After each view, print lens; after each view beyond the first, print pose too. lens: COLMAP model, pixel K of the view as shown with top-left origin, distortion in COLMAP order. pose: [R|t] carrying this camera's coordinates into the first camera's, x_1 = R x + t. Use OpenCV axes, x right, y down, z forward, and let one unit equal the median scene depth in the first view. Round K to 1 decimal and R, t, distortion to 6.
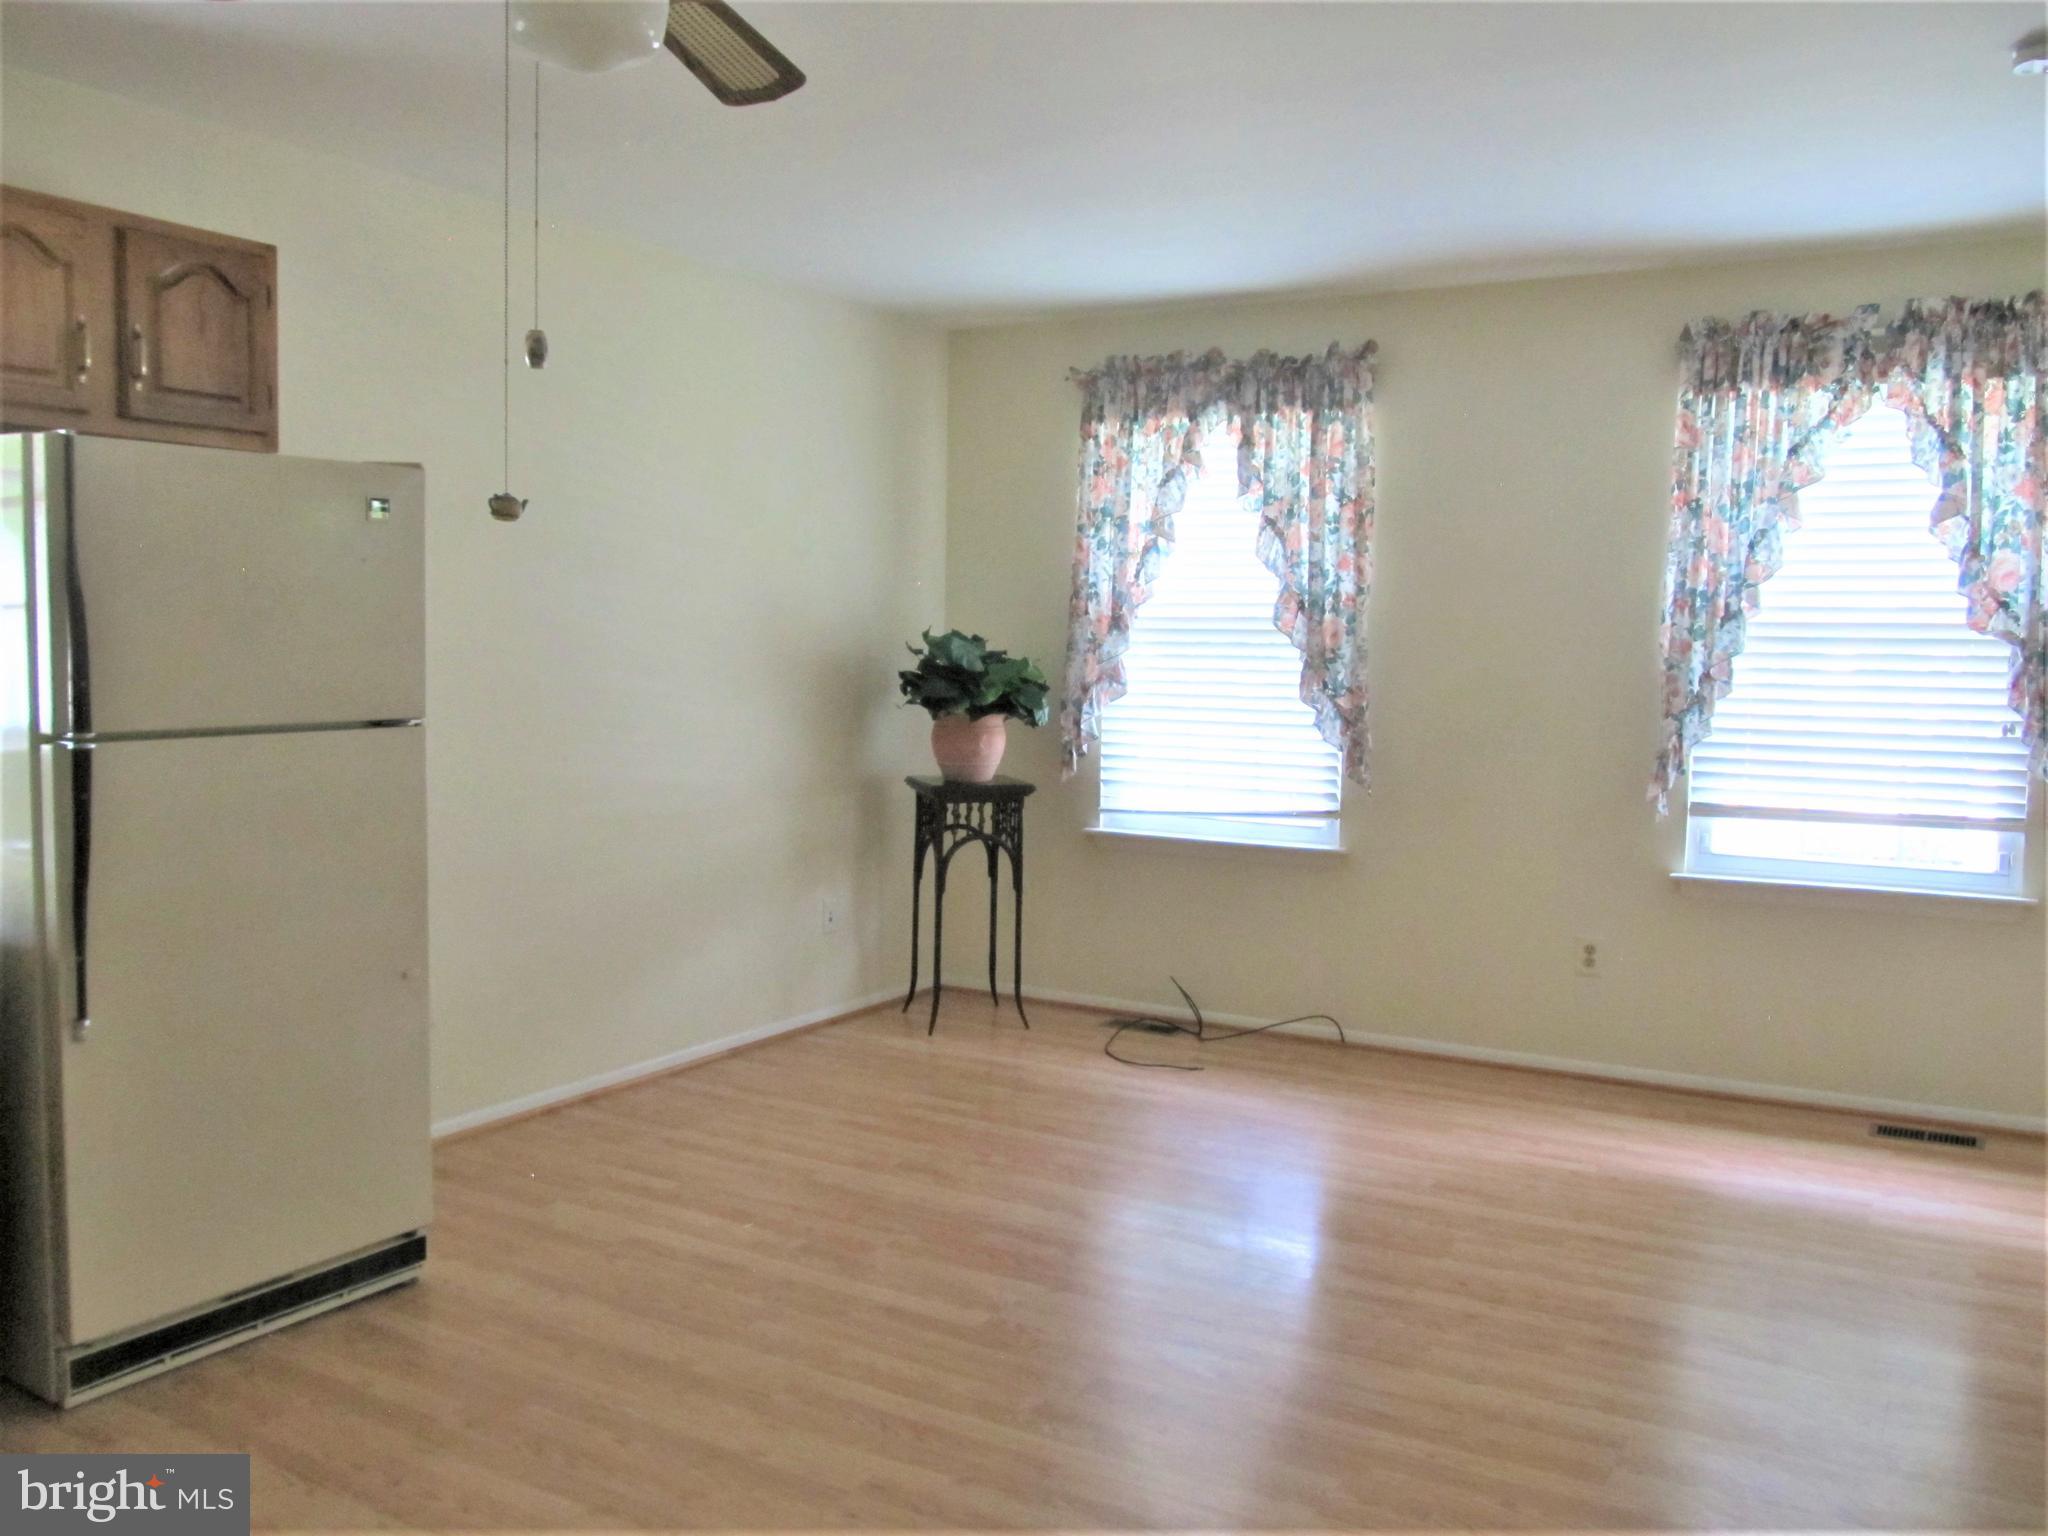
lens RADIAL K [[1696.1, 0, 1024.2], [0, 1696.1, 755.8], [0, 0, 1]] dist [-0.078476, 0.045614]
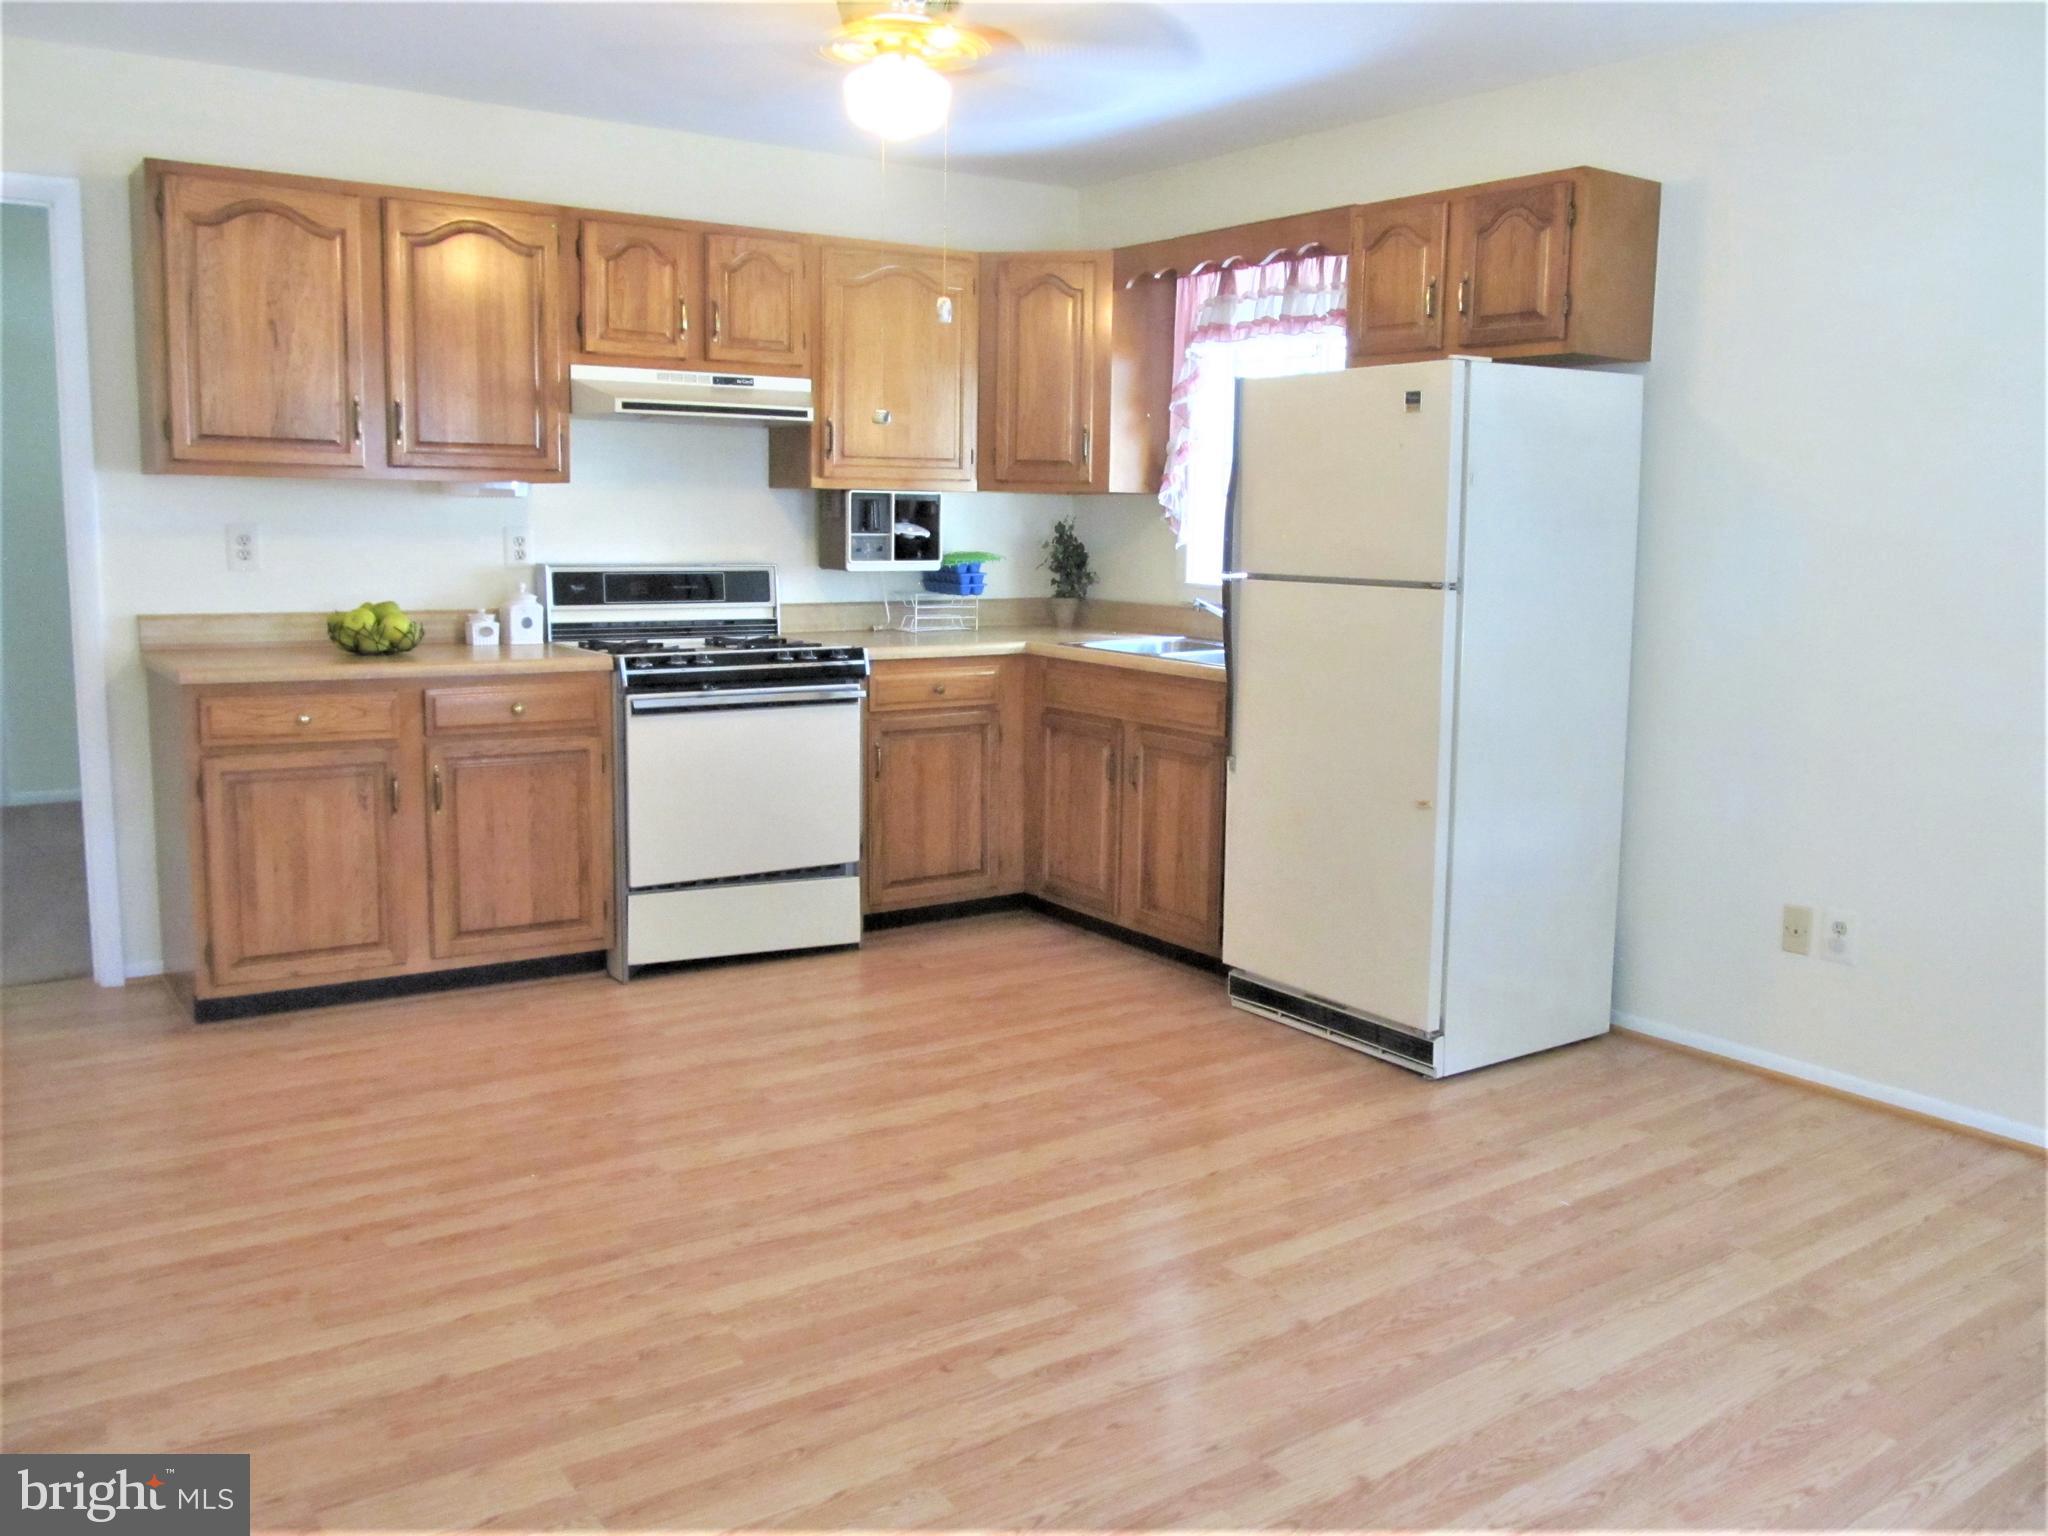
lens RADIAL K [[1696.1, 0, 1024.2], [0, 1696.1, 755.8], [0, 0, 1]] dist [-0.078476, 0.045614]
pose [[-0.410715, 0.103935, -0.905820, 0.788162], [-0.086809, 0.984511, 0.152325, -0.055648], [0.907622, 0.141196, -0.395331, 1.200343]]
